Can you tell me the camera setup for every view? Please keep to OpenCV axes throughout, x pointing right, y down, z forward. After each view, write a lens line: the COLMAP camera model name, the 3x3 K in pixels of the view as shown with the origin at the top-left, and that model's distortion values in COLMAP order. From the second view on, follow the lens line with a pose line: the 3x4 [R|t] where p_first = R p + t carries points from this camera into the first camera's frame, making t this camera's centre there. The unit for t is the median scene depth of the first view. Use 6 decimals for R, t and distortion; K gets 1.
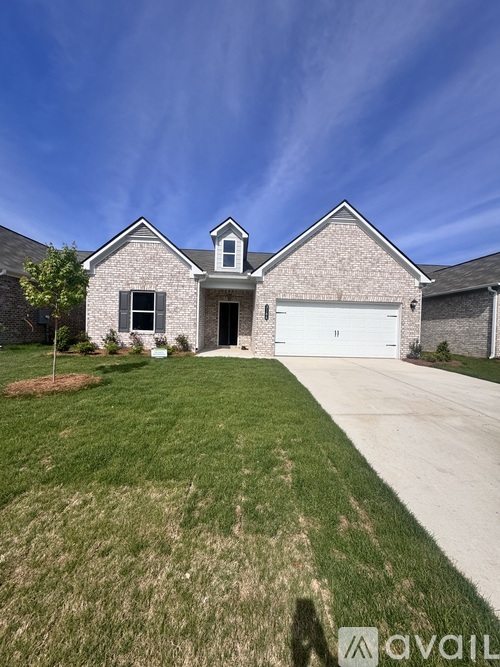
lens RADIAL K [[268.0, 0, 252.6], [0, 268.0, 331.6], [0, 0, 1]] dist [-0.000041, -0.000010]
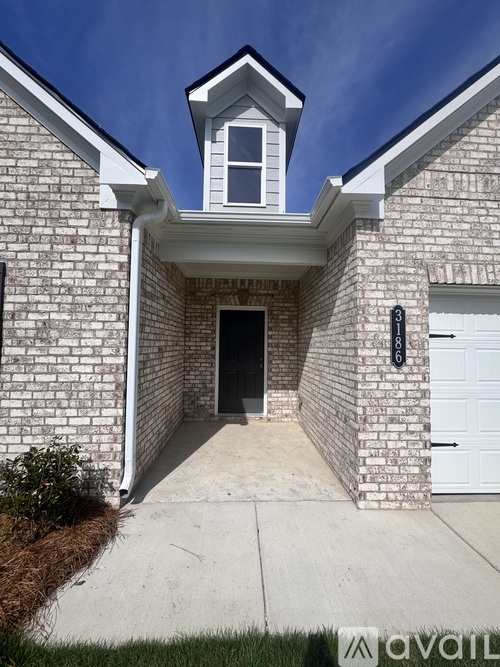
lens RADIAL K [[268.0, 0, 249.5], [0, 268.0, 335.1], [0, 0, 1]] dist [-0.000041, -0.000010]
pose [[0.999660, -0.015213, -0.021193, -0.079807], [0.014251, 0.998893, -0.044828, -0.058921], [0.021851, 0.044511, 0.998770, 0.683085]]
